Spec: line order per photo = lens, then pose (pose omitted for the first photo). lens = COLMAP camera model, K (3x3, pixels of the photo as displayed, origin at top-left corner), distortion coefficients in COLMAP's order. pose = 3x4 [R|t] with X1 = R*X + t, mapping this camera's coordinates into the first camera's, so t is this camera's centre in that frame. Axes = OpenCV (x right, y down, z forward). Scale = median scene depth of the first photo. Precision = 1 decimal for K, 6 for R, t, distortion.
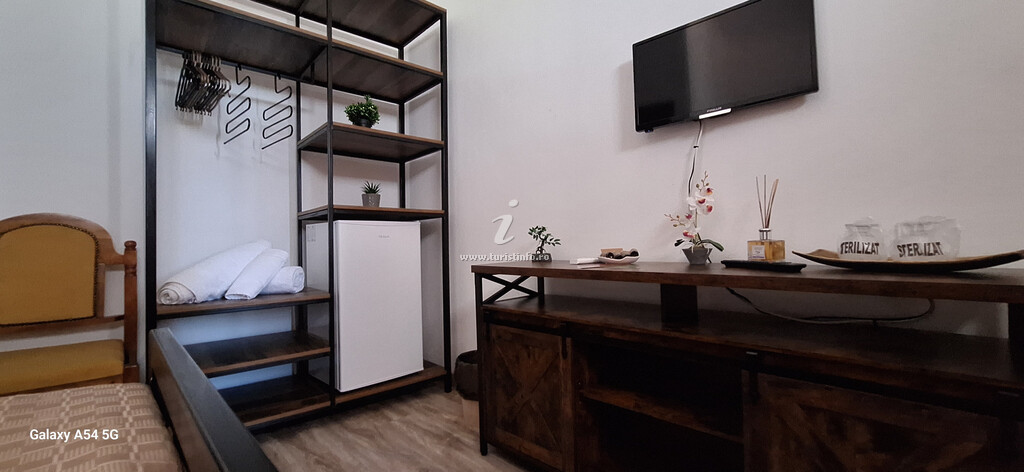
lens RADIAL K [[409.9, 0, 512.0], [0, 409.9, 236.0], [0, 0, 1]] dist [-0.001853, 0.000281]
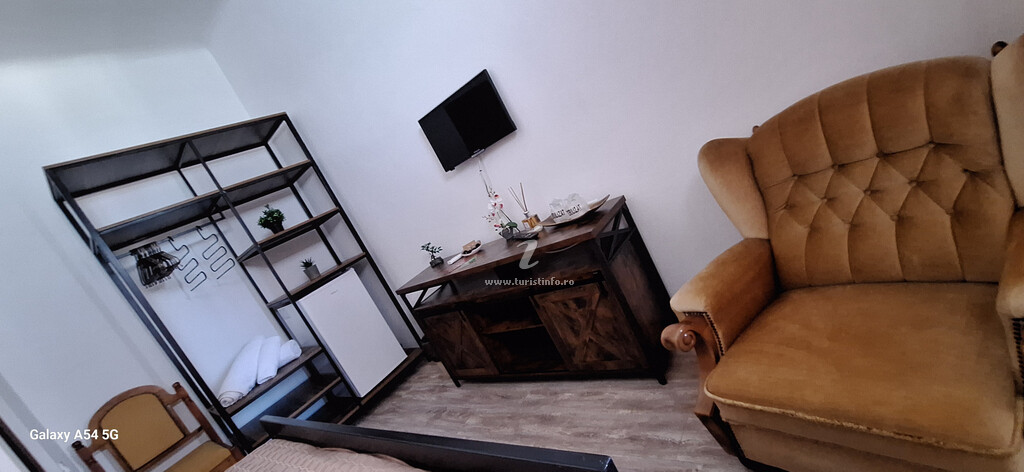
lens RADIAL K [[418.2, 0, 512.0], [0, 418.2, 236.0], [0, 0, 1]] dist [-0.001943, -0.000056]
pose [[0.886739, -0.459015, 0.054764, 0.281577], [0.442384, 0.876990, 0.187580, -0.198254], [-0.134130, -0.142107, 0.980722, -0.538432]]
